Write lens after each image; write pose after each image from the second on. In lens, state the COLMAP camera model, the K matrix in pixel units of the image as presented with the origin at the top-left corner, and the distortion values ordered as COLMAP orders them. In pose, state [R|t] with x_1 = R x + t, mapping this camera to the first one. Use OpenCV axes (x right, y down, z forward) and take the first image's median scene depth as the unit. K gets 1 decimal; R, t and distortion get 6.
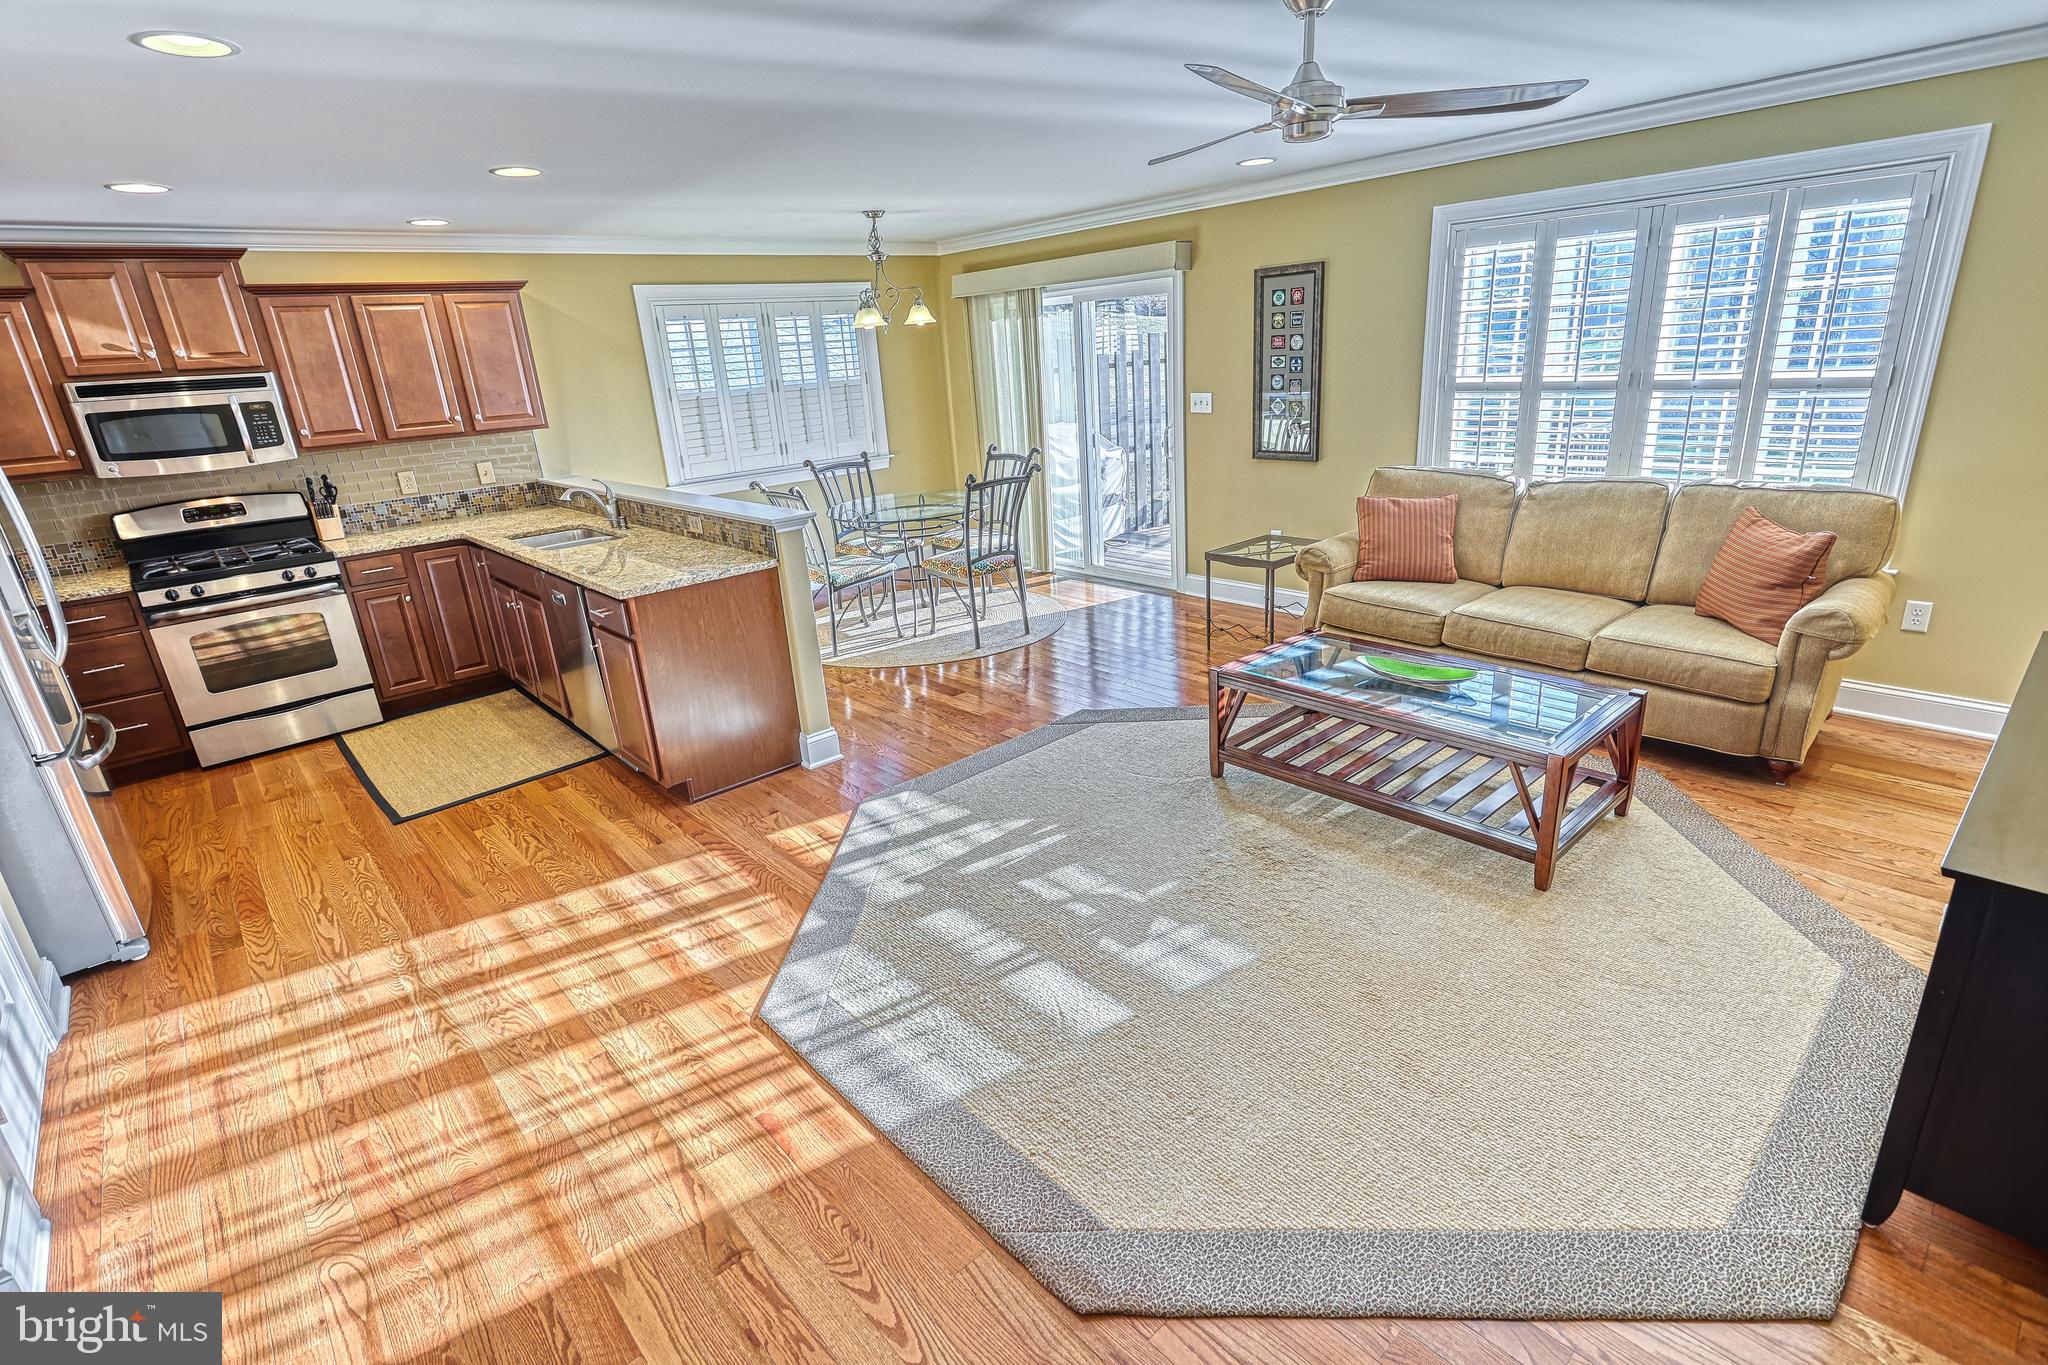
lens RADIAL K [[967.4, 0, 1024.0], [0, 967.4, 682.5], [0, 0, 1]] dist [-0.002912, -0.000577]
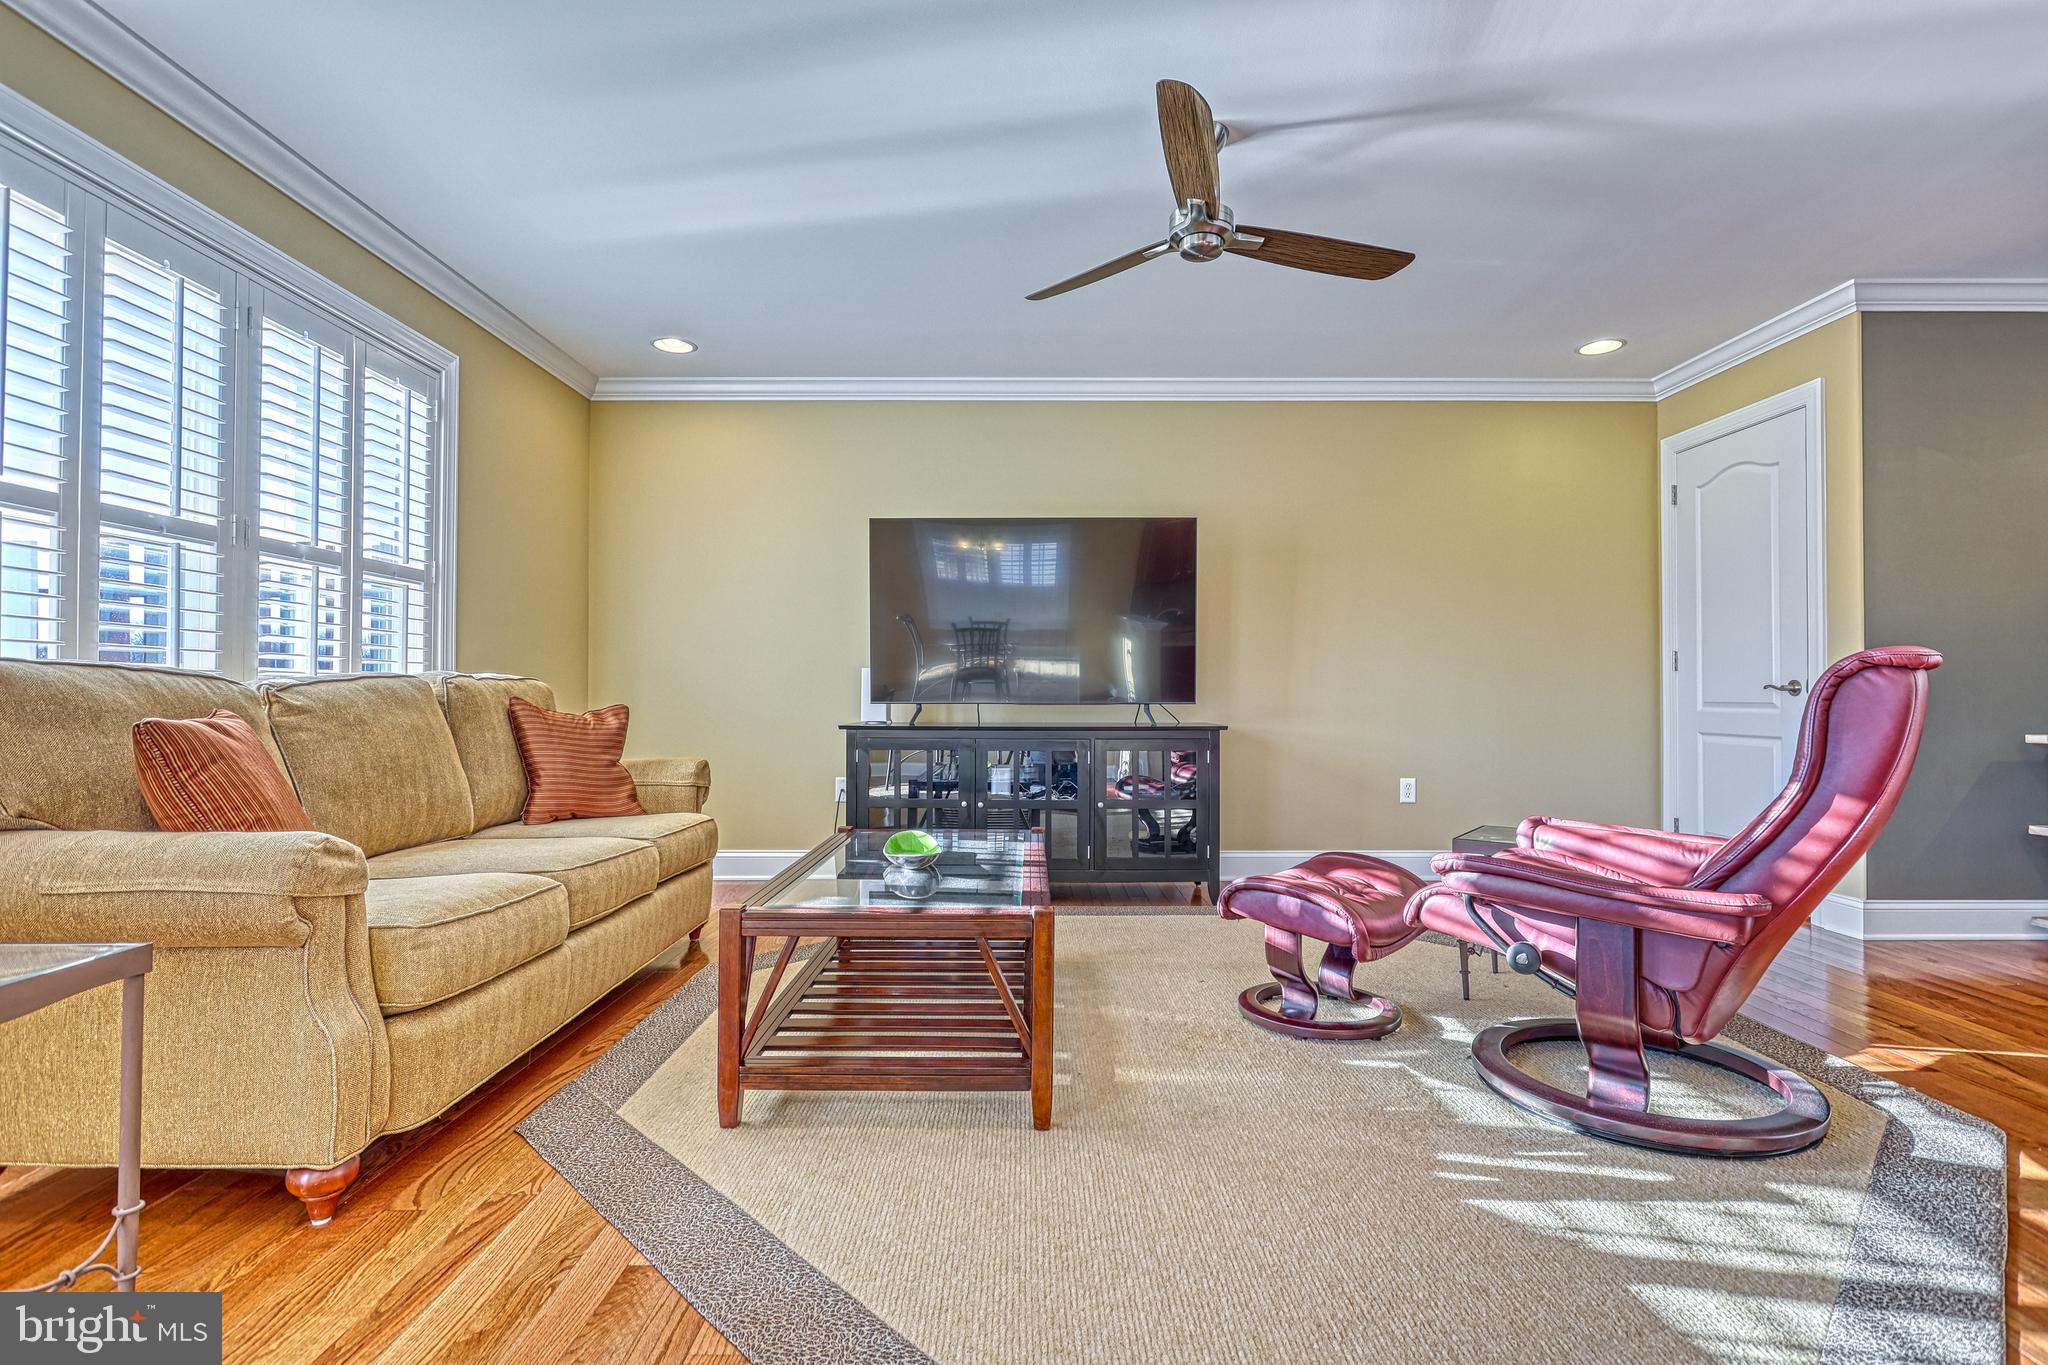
lens RADIAL K [[972.3, 0, 964.7], [0, 972.3, 681.8], [0, 0, 1]] dist [-0.002504, -0.000485]
pose [[-0.694858, 0.075042, 0.715221, -0.108941], [0.282715, 0.942969, 0.175729, -0.152806], [-0.661244, 0.324311, -0.676446, 0.885269]]
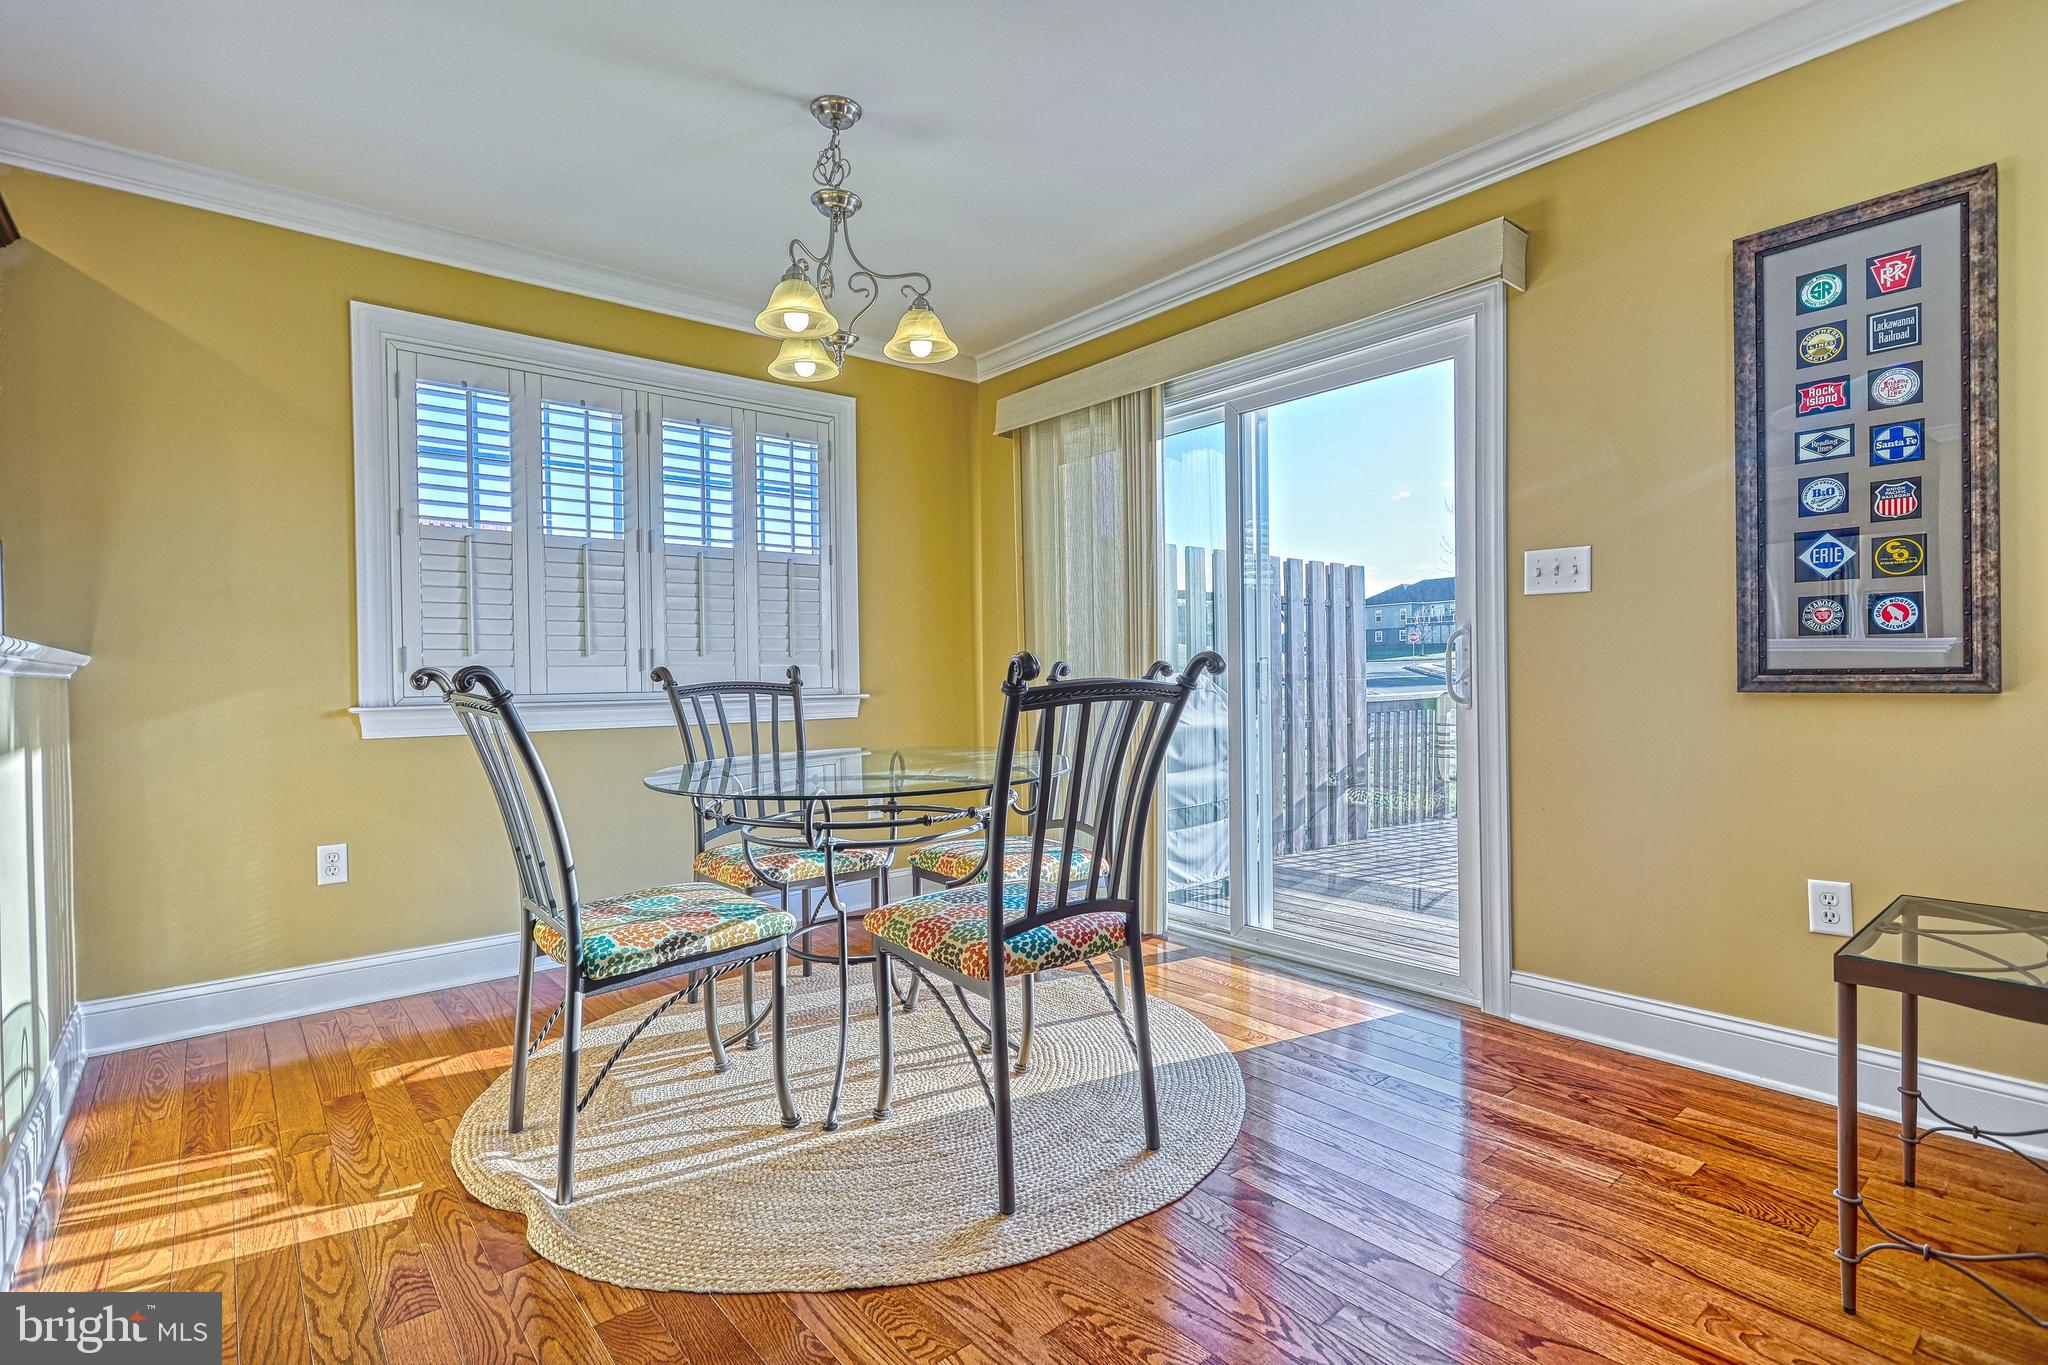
lens RADIAL K [[967.4, 0, 1024.0], [0, 967.4, 682.5], [0, 0, 1]] dist [-0.002912, -0.000577]
pose [[0.998265, 0.050475, -0.030329, -0.041503], [-0.057568, 0.944881, -0.322313, -0.097291], [0.012389, 0.323500, 0.946147, 0.657219]]
